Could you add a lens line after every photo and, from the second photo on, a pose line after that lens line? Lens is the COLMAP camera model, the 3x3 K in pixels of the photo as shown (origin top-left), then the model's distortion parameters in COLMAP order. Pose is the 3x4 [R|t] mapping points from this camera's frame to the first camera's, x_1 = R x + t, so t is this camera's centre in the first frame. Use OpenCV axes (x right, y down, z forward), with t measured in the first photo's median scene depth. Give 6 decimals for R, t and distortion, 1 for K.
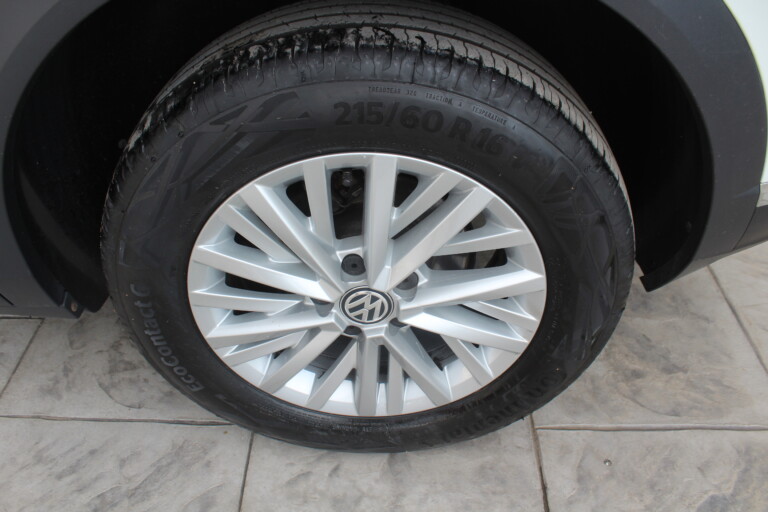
lens RADIAL K [[620.2, 0, 380.6], [0, 620.2, 252.9], [0, 0, 1]] dist [-0.165480, 0.128258]
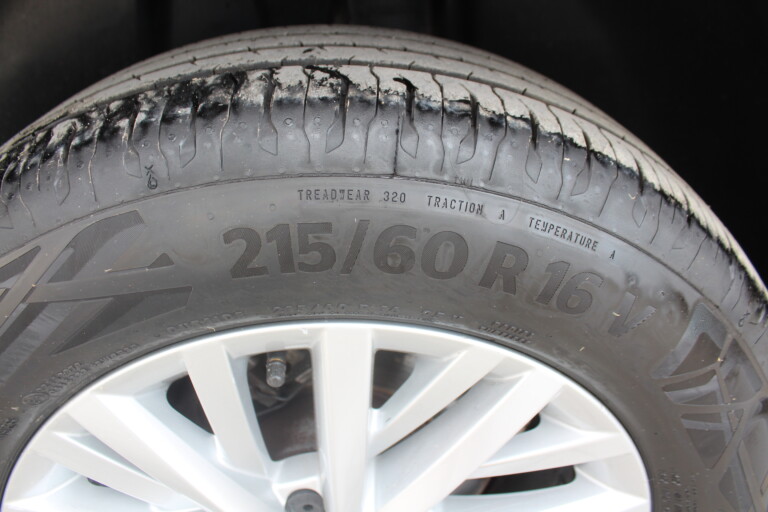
lens RADIAL K [[620.2, 0, 380.6], [0, 620.2, 252.9], [0, 0, 1]] dist [-0.165480, 0.128258]
pose [[0.996866, -0.065347, 0.044586, 0.013483], [0.071557, 0.985166, -0.155972, -0.117471], [-0.033732, 0.158674, 0.986755, 0.436011]]
